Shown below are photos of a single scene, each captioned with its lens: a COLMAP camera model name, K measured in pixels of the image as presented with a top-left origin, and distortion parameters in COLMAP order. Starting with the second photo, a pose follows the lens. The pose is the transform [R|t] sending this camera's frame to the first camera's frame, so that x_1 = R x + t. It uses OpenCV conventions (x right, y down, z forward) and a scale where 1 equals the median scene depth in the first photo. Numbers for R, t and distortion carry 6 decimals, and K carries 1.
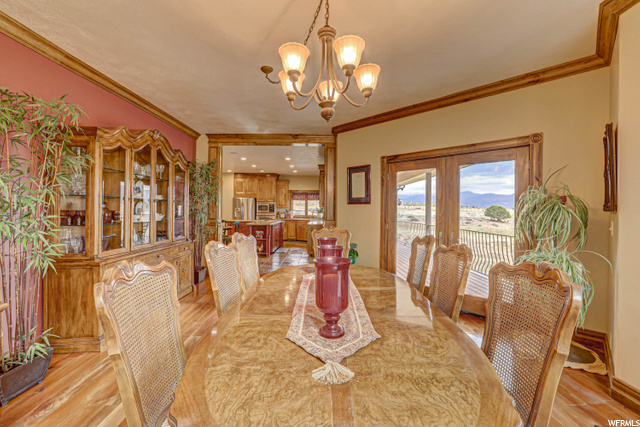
lens RADIAL K [[284.2, 0, 314.5], [0, 284.2, 210.3], [0, 0, 1]] dist [-0.008820, 0.001320]
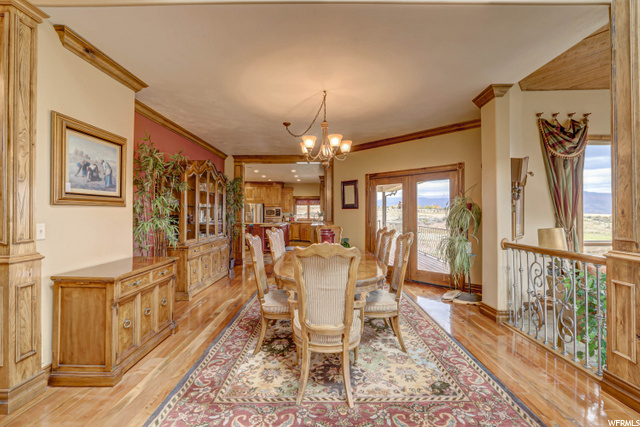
lens RADIAL K [[284.2, 0, 320.7], [0, 284.2, 209.9], [0, 0, 1]] dist [-0.008820, 0.001320]
pose [[0.999726, -0.009237, 0.021531, -0.010373], [0.009565, 0.999839, -0.015175, 0.002447], [-0.021388, 0.015376, 0.999653, -0.297257]]
